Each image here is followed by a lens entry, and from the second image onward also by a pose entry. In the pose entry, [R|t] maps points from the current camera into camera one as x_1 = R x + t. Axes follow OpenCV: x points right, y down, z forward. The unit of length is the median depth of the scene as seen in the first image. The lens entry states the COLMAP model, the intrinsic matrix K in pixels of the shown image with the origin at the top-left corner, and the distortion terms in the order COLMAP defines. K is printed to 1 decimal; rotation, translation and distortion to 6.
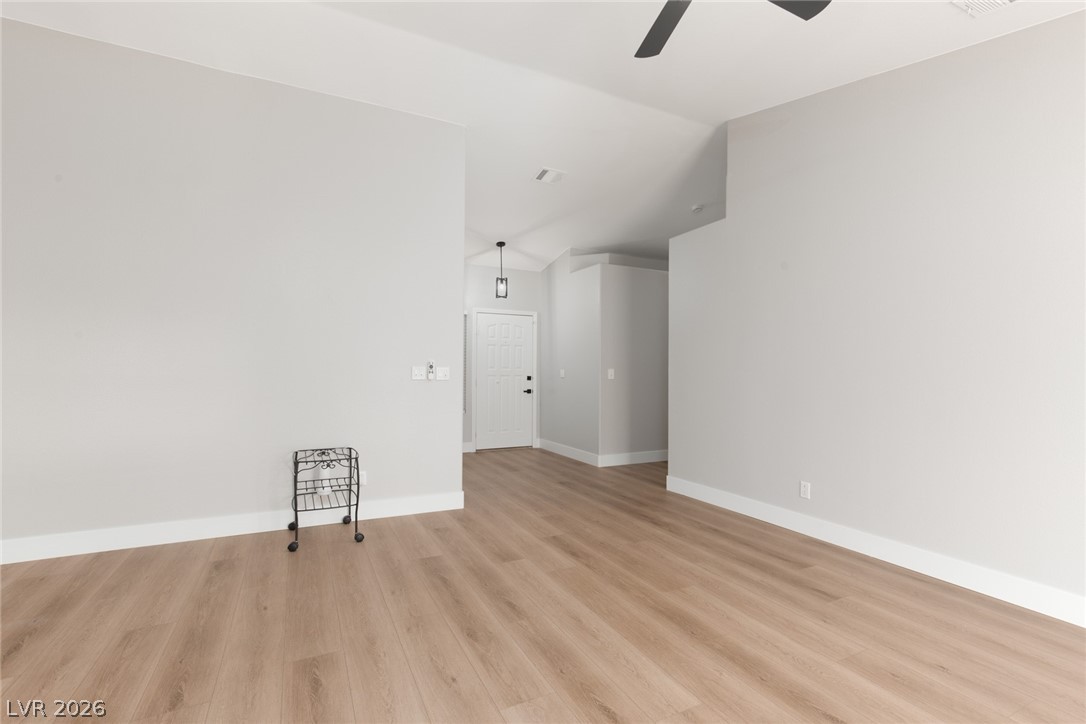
lens RADIAL K [[497.0, 0, 546.4], [0, 497.0, 363.4], [0, 0, 1]] dist [0.000458, 0.000168]
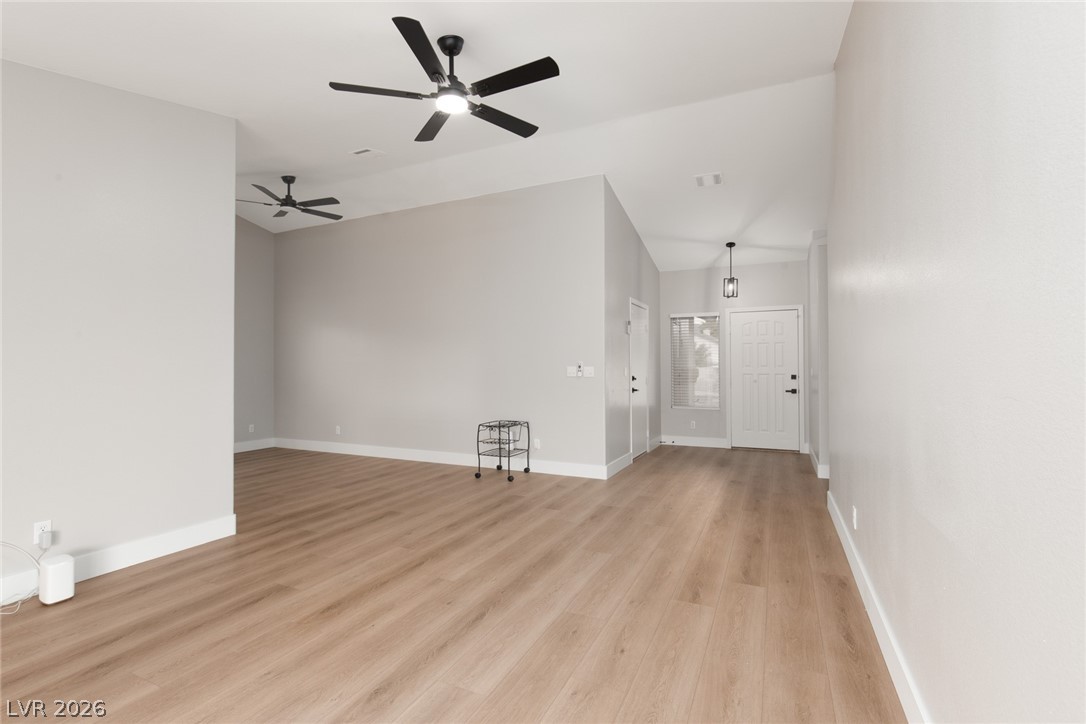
lens RADIAL K [[497.0, 0, 546.4], [0, 497.0, 363.4], [0, 0, 1]] dist [0.000458, 0.000168]
pose [[0.615361, -0.017650, -0.788047, 1.016243], [0.017566, 0.999808, -0.008676, 0.010345], [0.788049, -0.008504, 0.615553, 0.159668]]
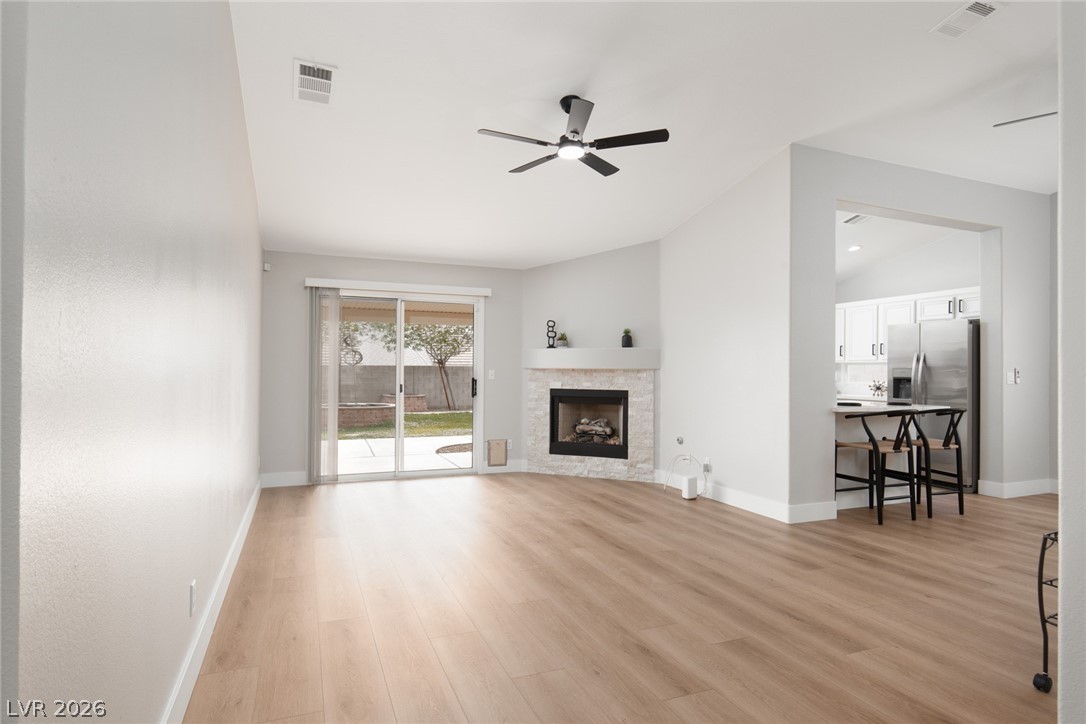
lens RADIAL K [[596.7, 0, 540.5], [0, 596.7, 364.4], [0, 0, 1]] dist [0.004077, 0.001103]
pose [[-0.996395, -0.016585, 0.083200, 0.141195], [-0.018474, 0.999587, -0.021993, 0.025265], [-0.082801, -0.023451, -0.996290, 1.909926]]
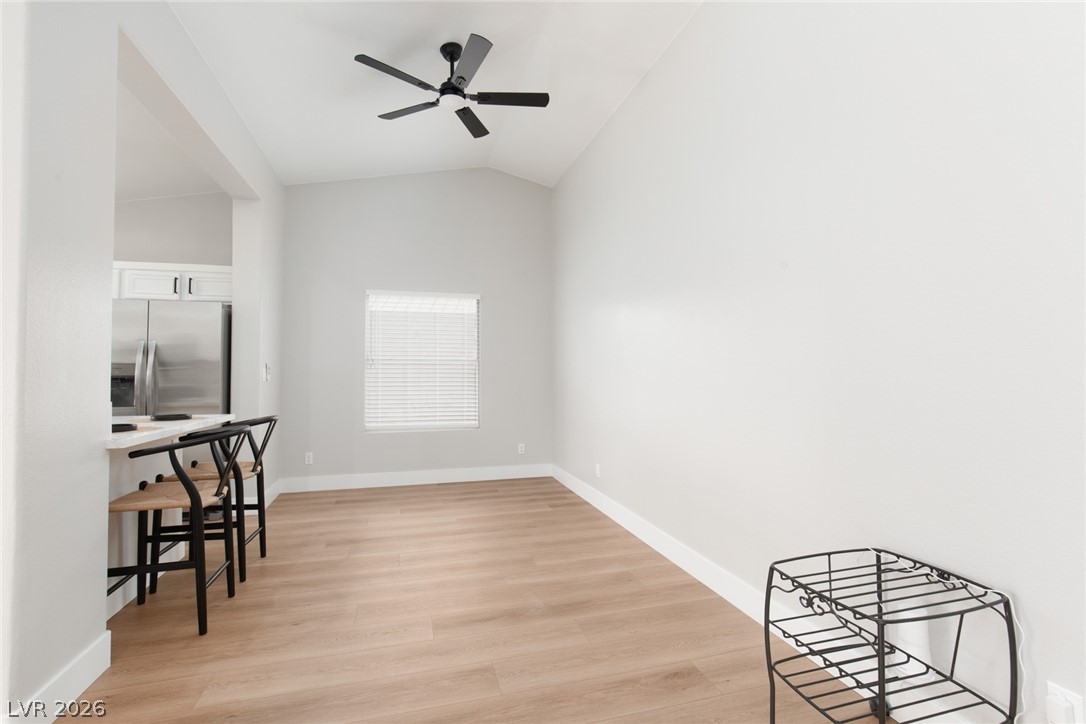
lens RADIAL K [[497.0, 0, 546.4], [0, 497.0, 363.4], [0, 0, 1]] dist [0.000458, 0.000168]
pose [[-0.194277, -0.018543, -0.980771, 0.019787], [0.016031, 0.999628, -0.022074, 0.010218], [0.980816, -0.020011, -0.193908, 0.934737]]
